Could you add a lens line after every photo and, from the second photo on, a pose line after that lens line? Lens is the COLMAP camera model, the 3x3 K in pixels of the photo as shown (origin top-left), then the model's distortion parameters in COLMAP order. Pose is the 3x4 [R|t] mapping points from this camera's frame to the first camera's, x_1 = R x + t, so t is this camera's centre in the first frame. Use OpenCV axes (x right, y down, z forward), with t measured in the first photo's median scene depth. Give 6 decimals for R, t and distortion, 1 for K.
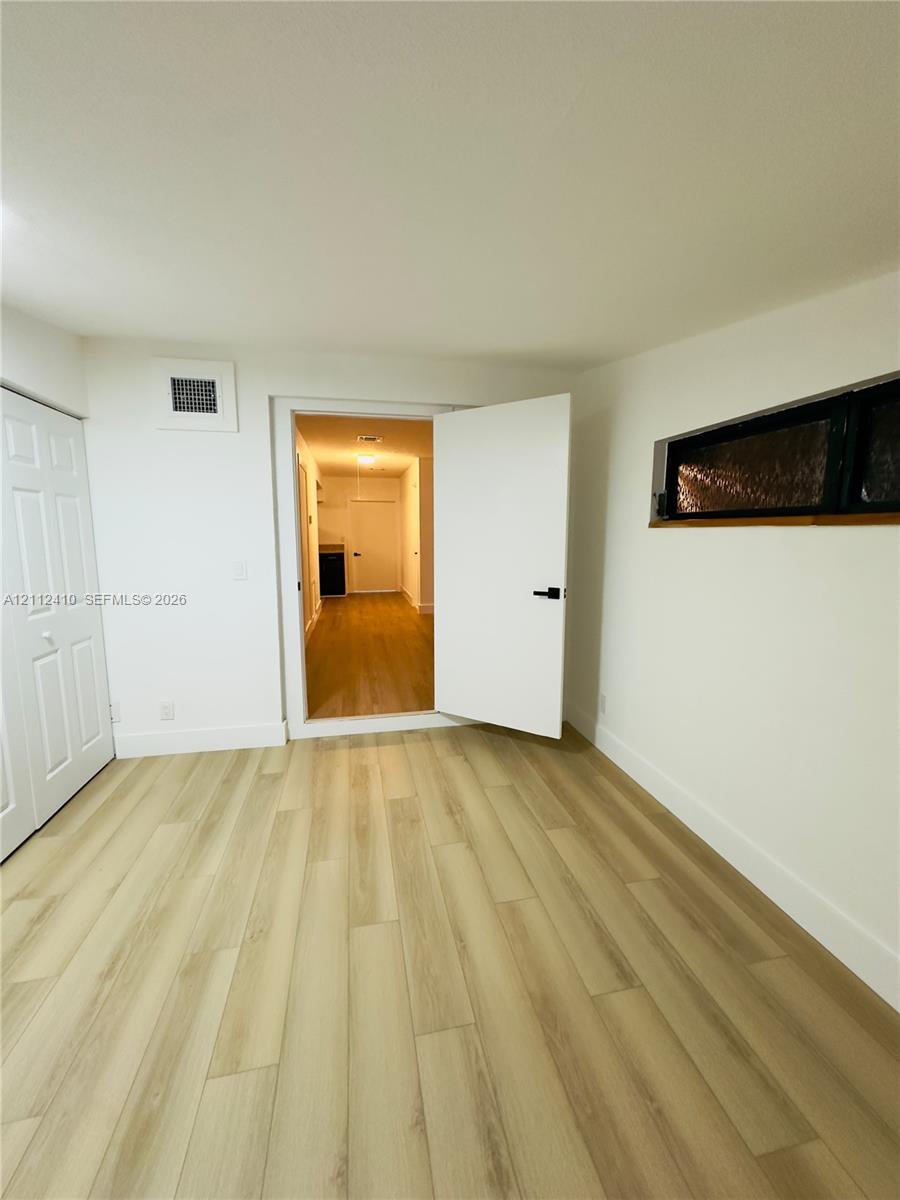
lens RADIAL K [[480.5, 0, 451.2], [0, 480.5, 599.5], [0, 0, 1]] dist [0.001137, -0.000169]
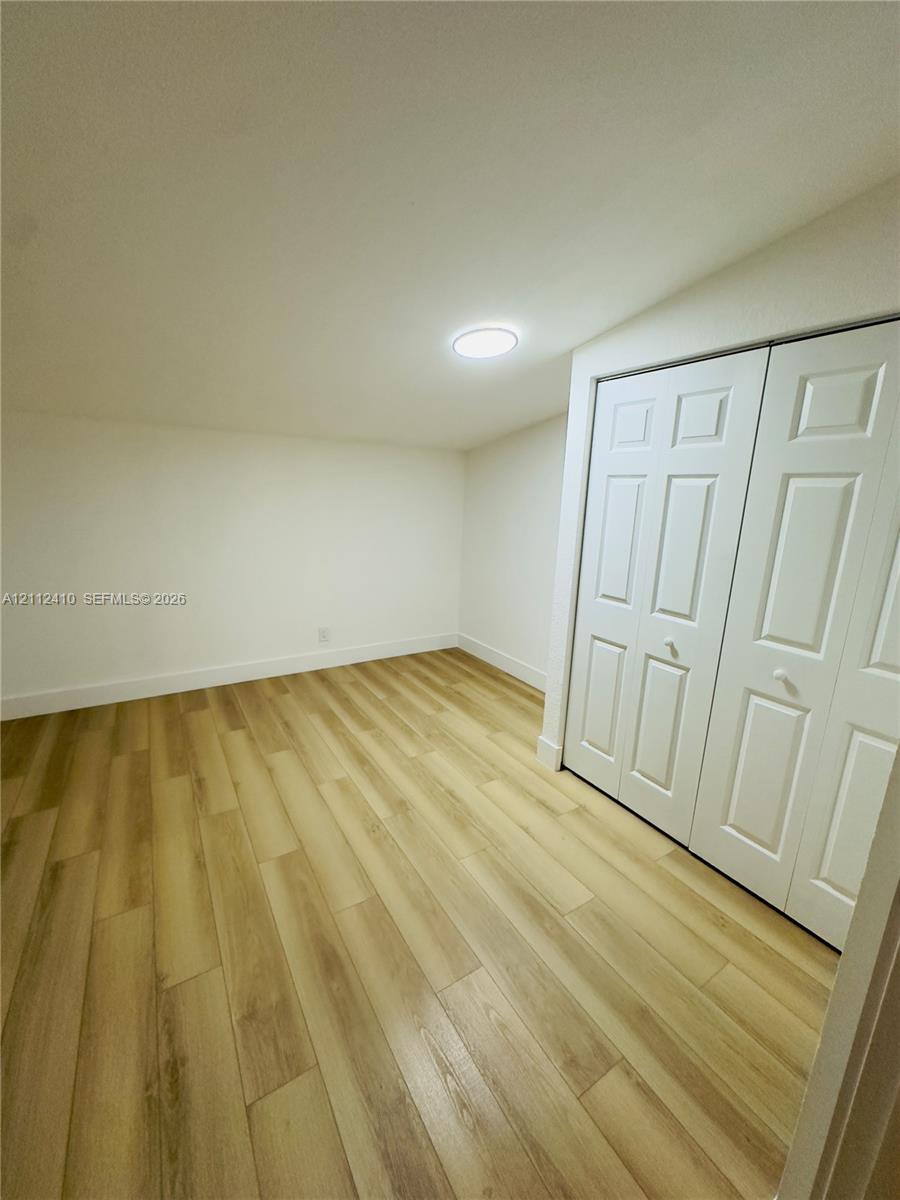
lens RADIAL K [[480.5, 0, 449.9], [0, 480.5, 603.5], [0, 0, 1]] dist [0.001137, -0.000169]
pose [[-0.938018, 0.047428, -0.343325, -0.139592], [-0.080162, 0.934044, 0.348046, -0.259447], [0.337188, 0.353995, -0.872348, 1.545639]]
